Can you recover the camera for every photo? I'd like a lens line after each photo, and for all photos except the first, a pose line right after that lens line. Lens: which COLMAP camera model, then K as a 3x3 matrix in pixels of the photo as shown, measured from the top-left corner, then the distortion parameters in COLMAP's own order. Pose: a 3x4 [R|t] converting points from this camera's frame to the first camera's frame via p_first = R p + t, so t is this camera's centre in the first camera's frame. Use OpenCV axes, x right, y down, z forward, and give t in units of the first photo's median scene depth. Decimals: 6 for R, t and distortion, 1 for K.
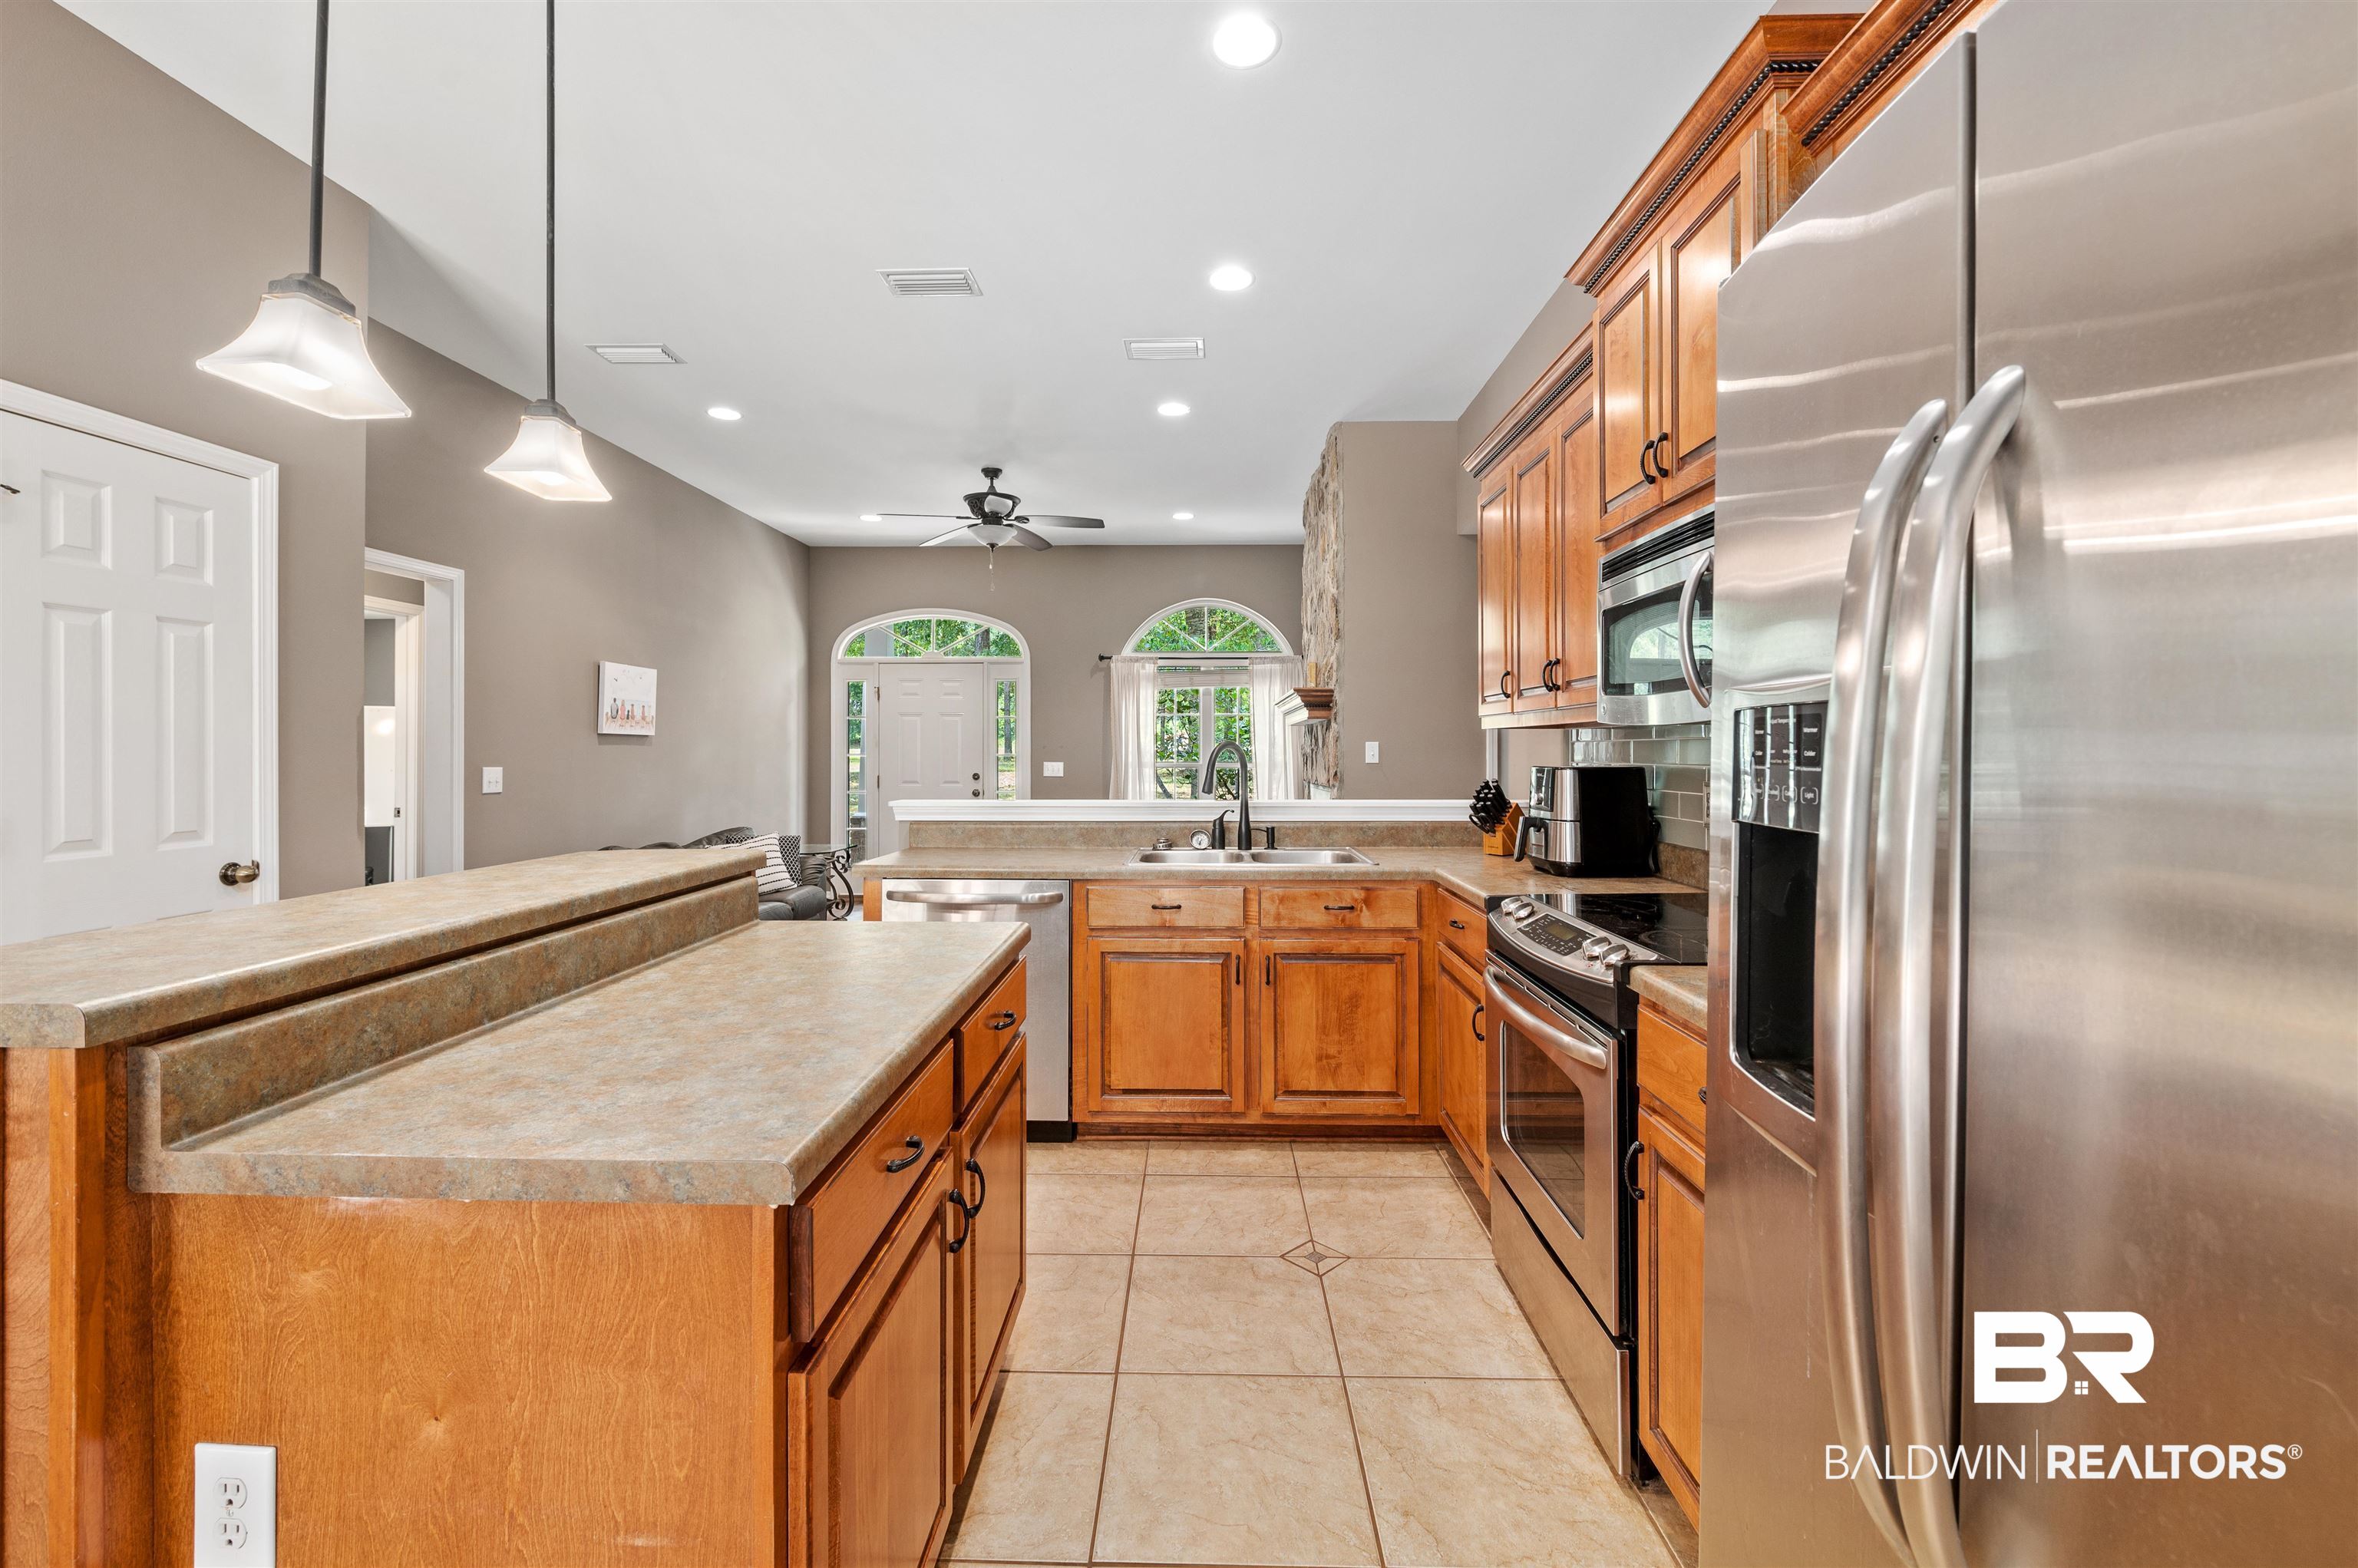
lens RADIAL K [[955.1, 0, 1185.0], [0, 955.1, 759.5], [0, 0, 1]] dist [-0.002290, -0.000425]
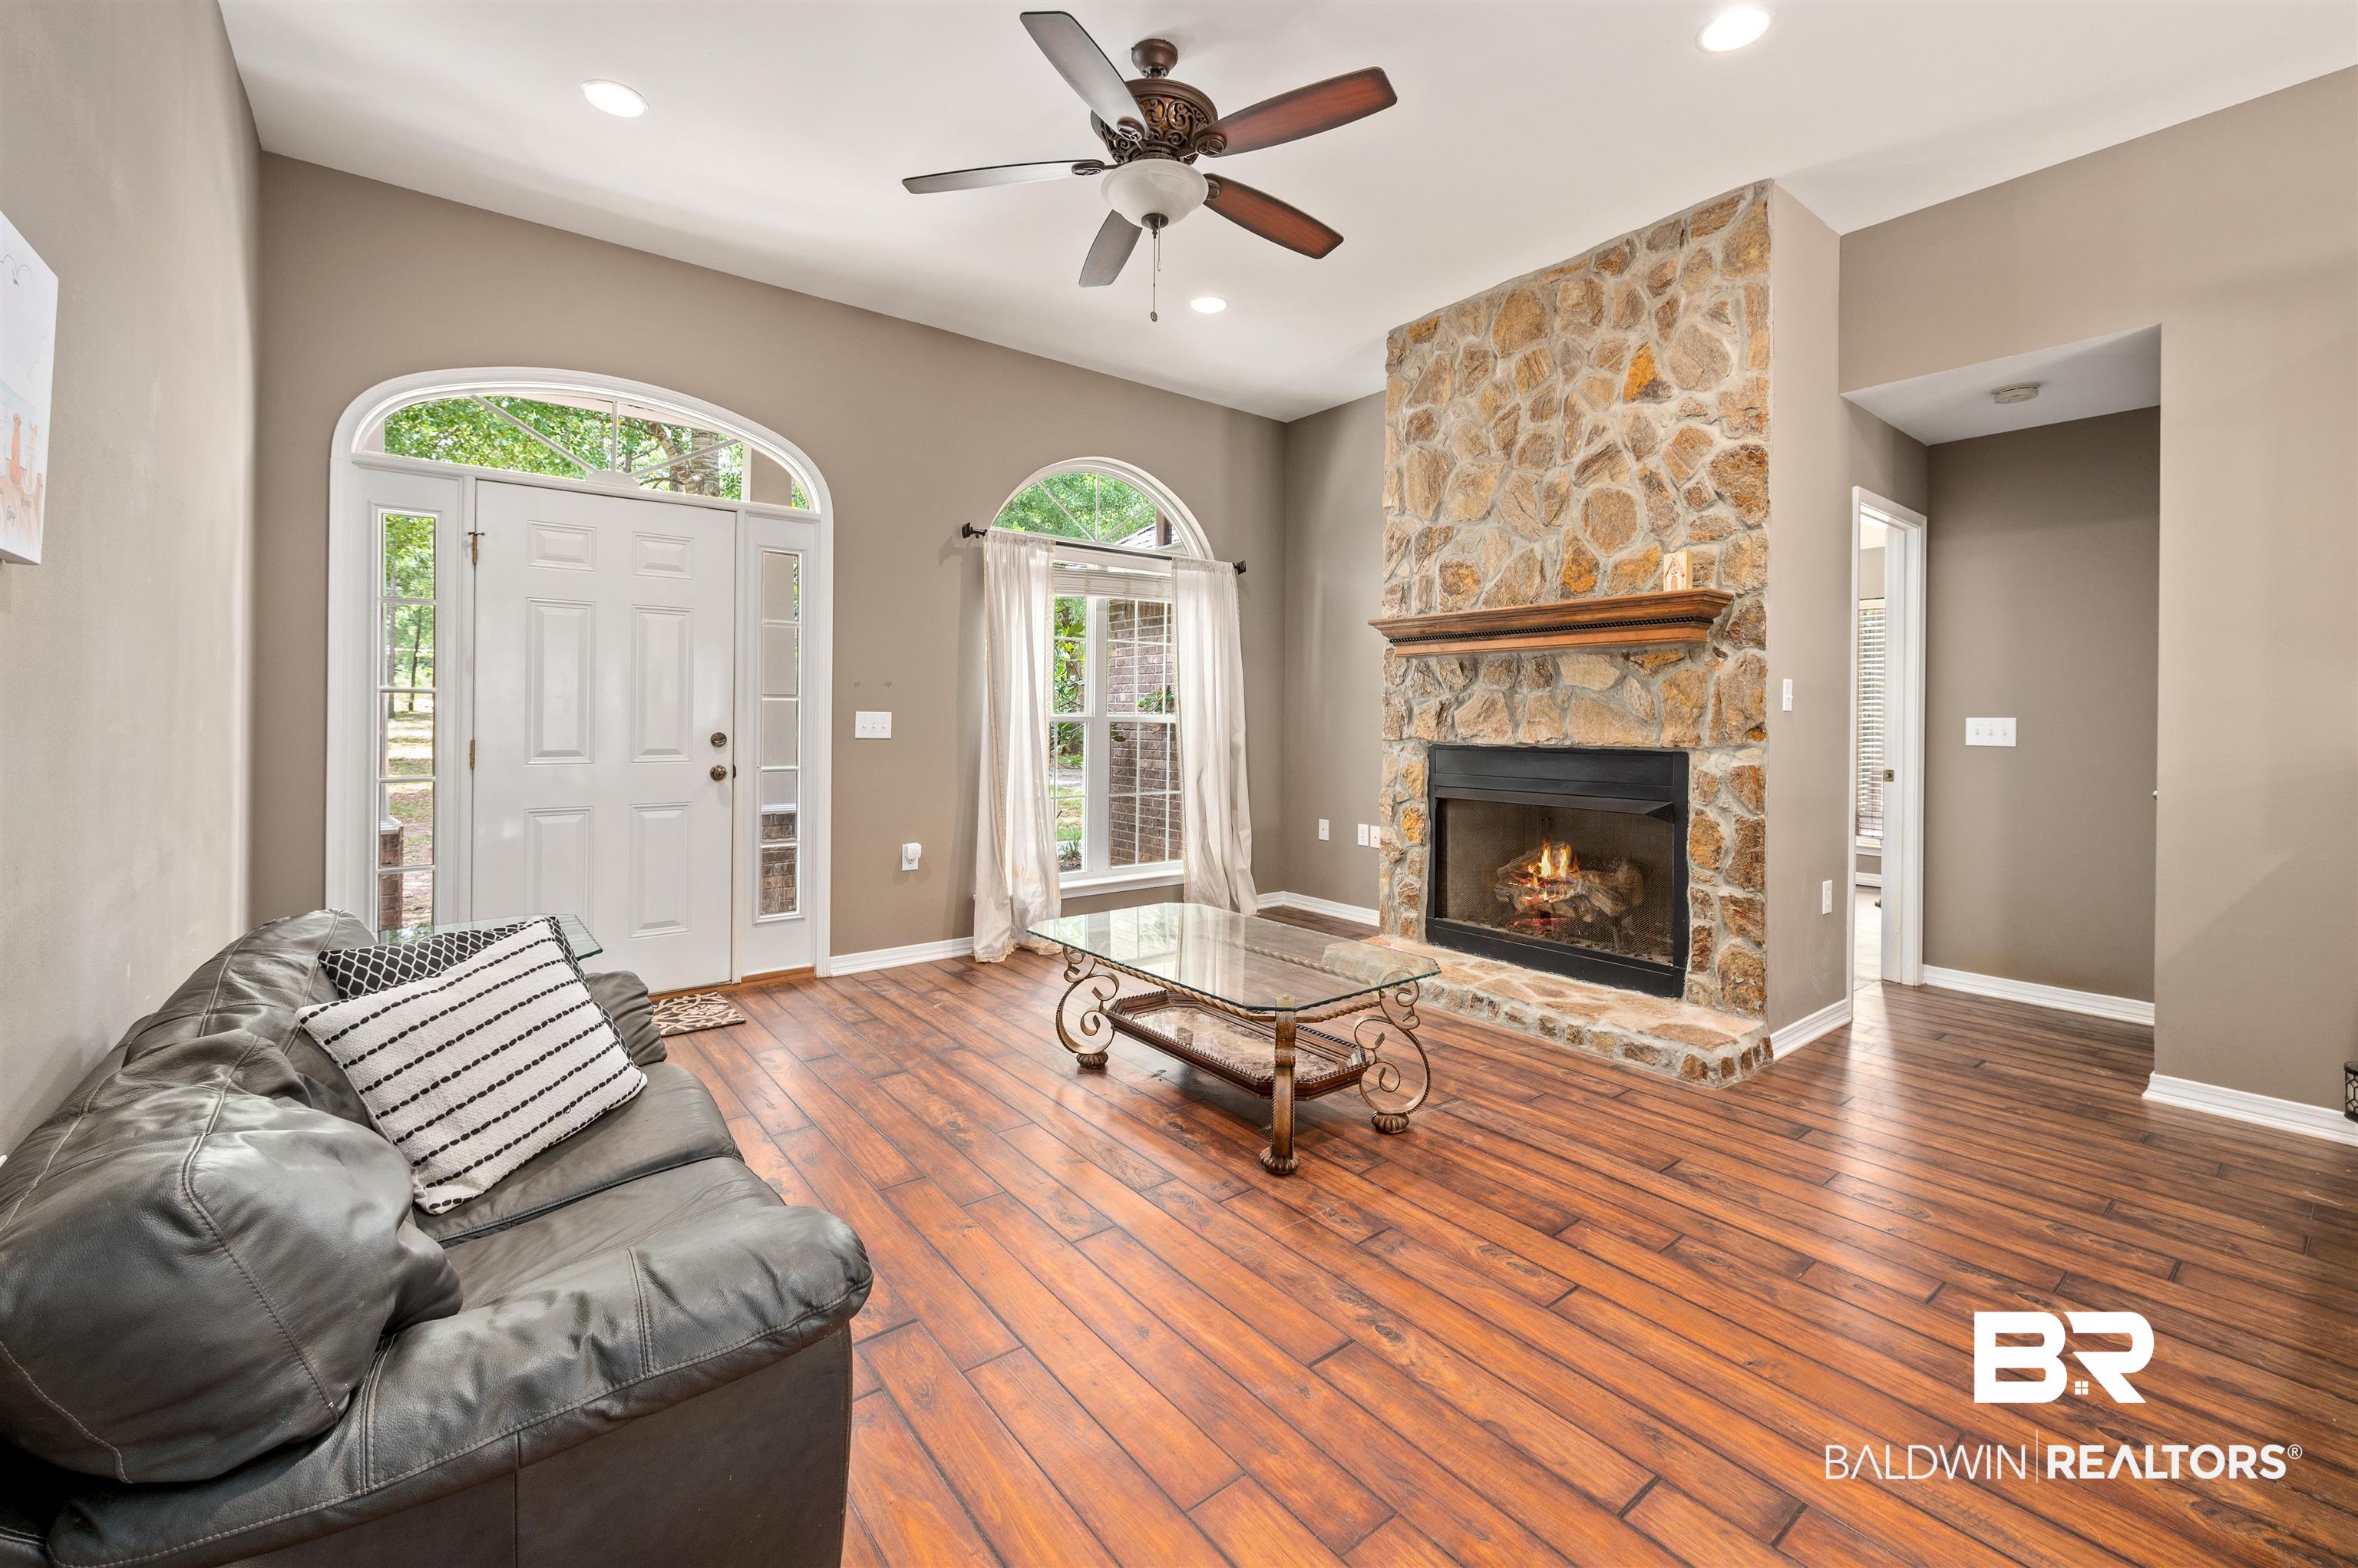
lens RADIAL K [[961.0, 0, 1168.9], [0, 961.0, 711.6], [0, 0, 1]] dist [0.002585, 0.000056]
pose [[0.778937, 0.010173, 0.627019, -0.619387], [-0.003581, 0.999924, -0.011775, 0.015029], [-0.627091, 0.006927, 0.778915, 0.832251]]
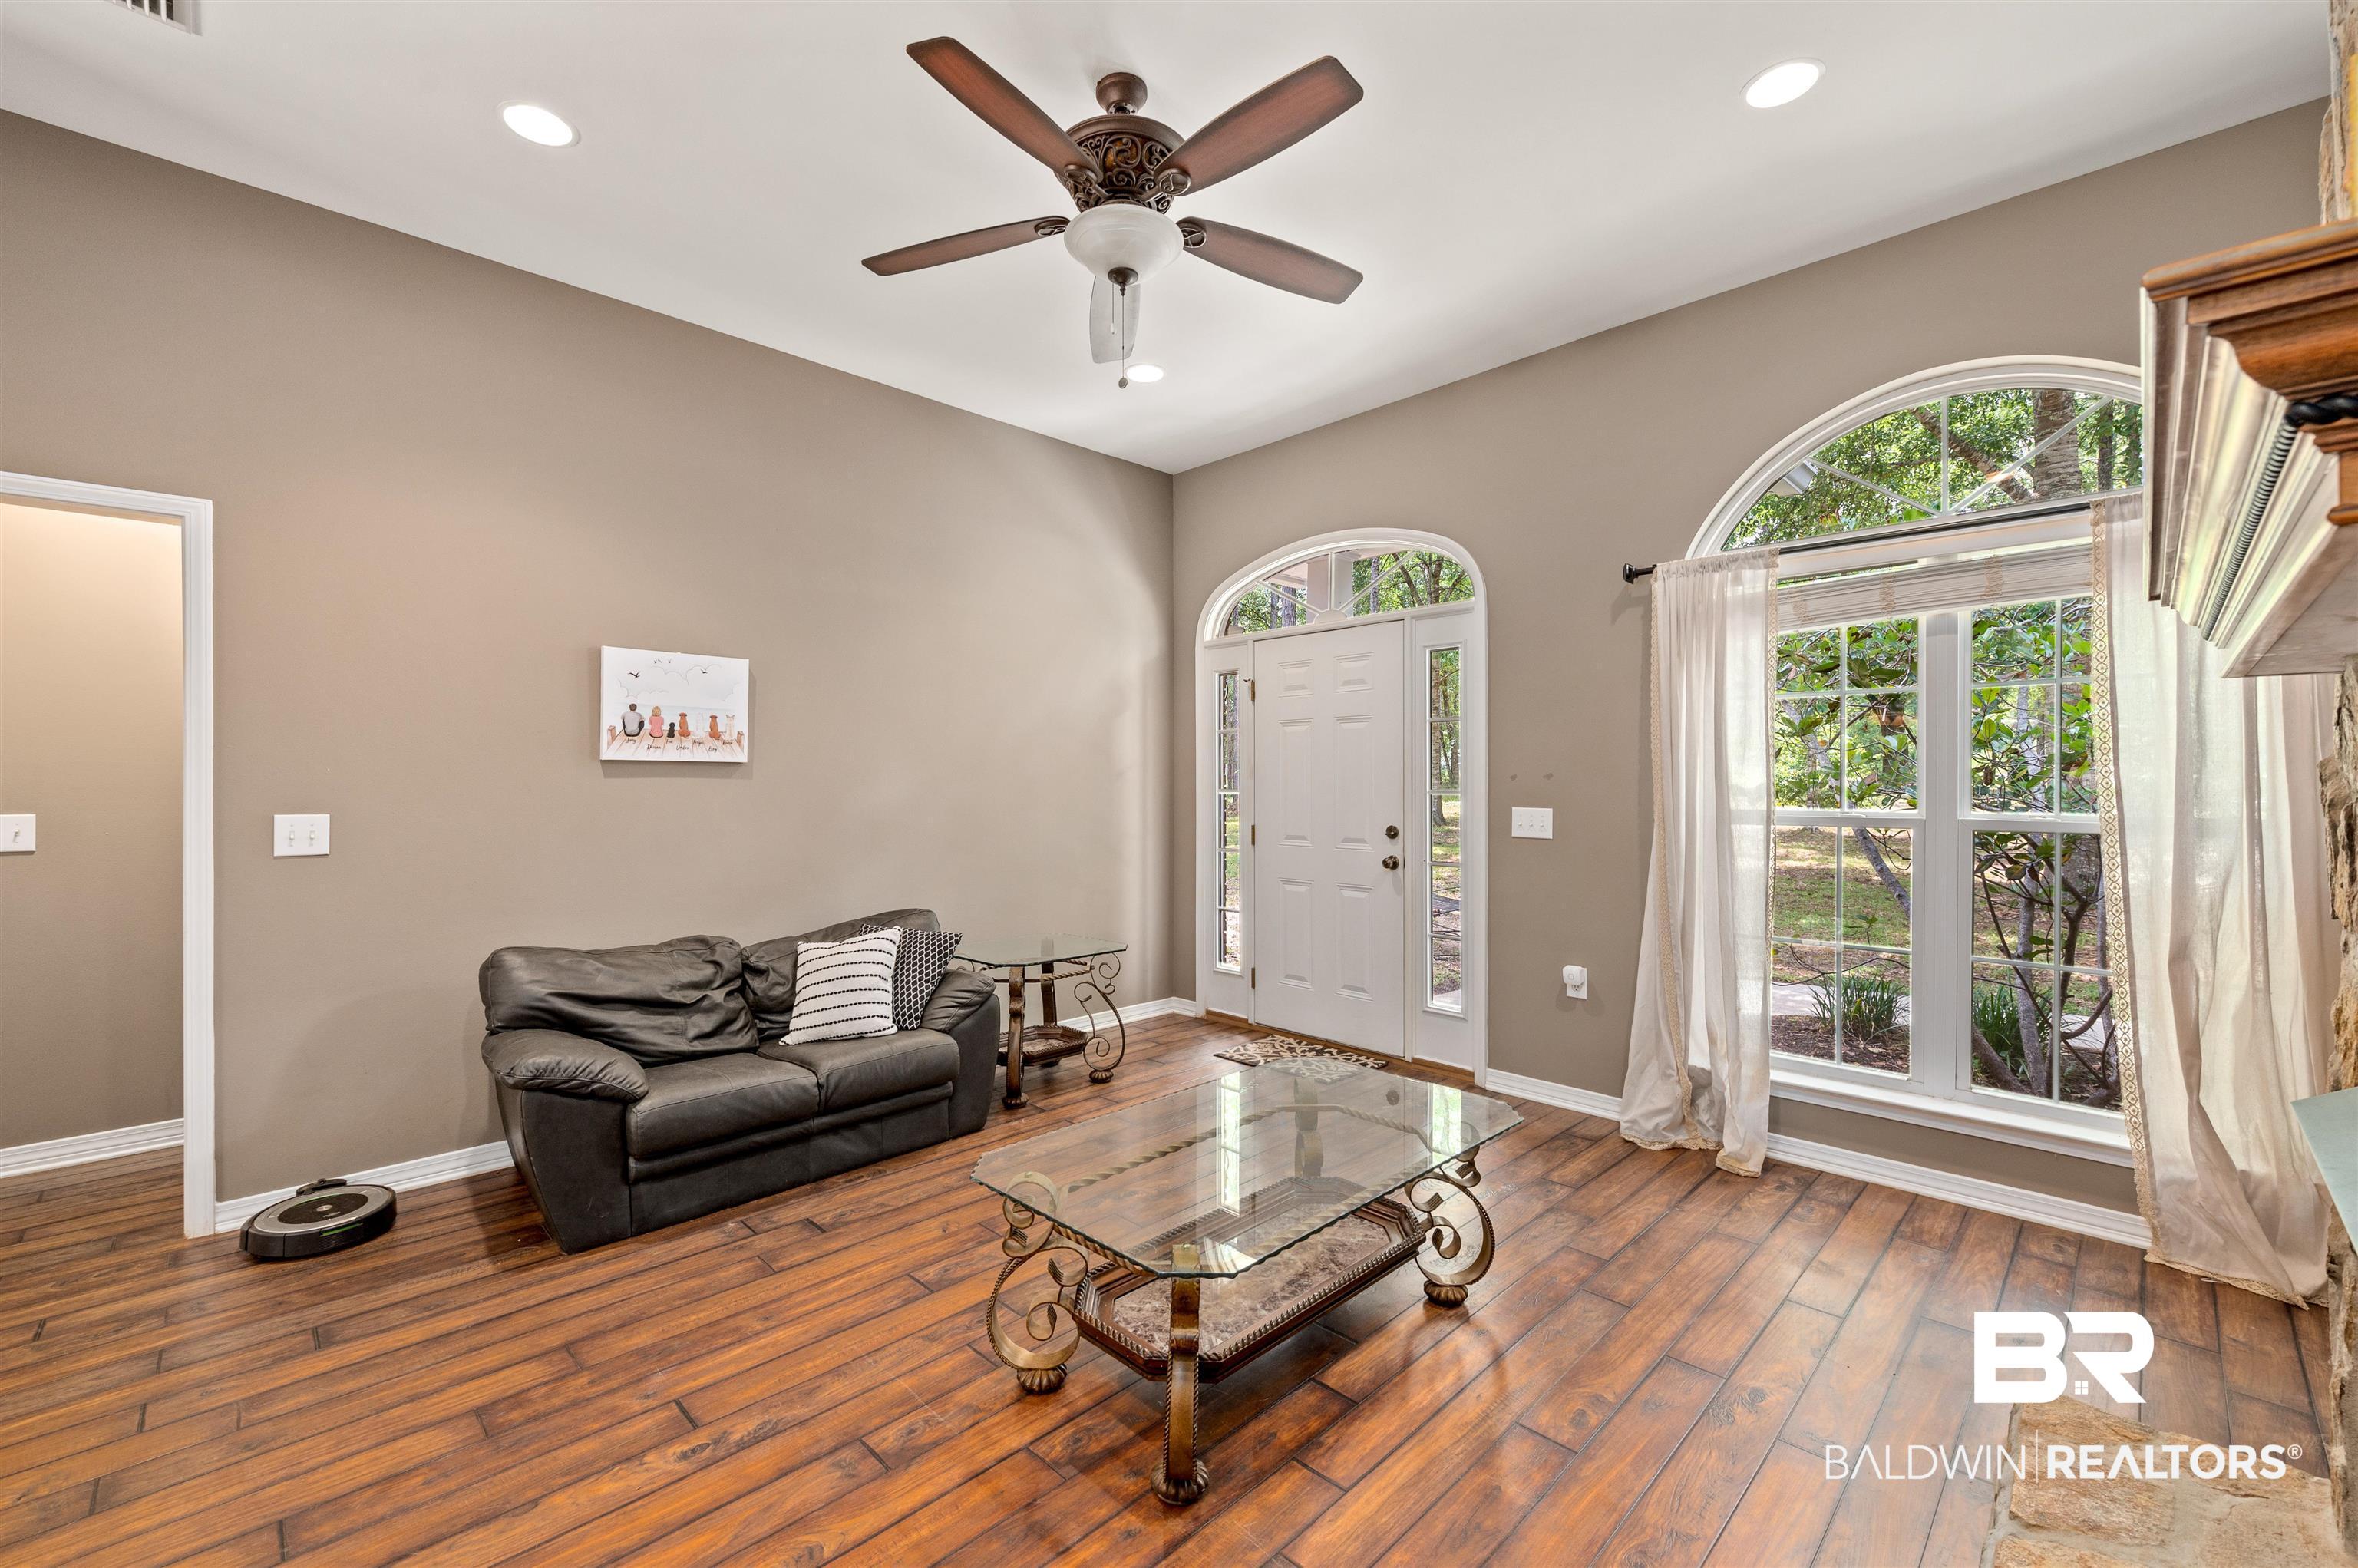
lens RADIAL K [[965.3, 0, 1179.0], [0, 965.3, 784.0], [0, 0, 1]] dist [-0.003742, -0.000420]
pose [[0.718111, 0.000259, -0.695928, 0.127886], [-0.004046, 0.999985, -0.003803, -0.011697], [0.695916, 0.005547, 0.718101, 0.937044]]
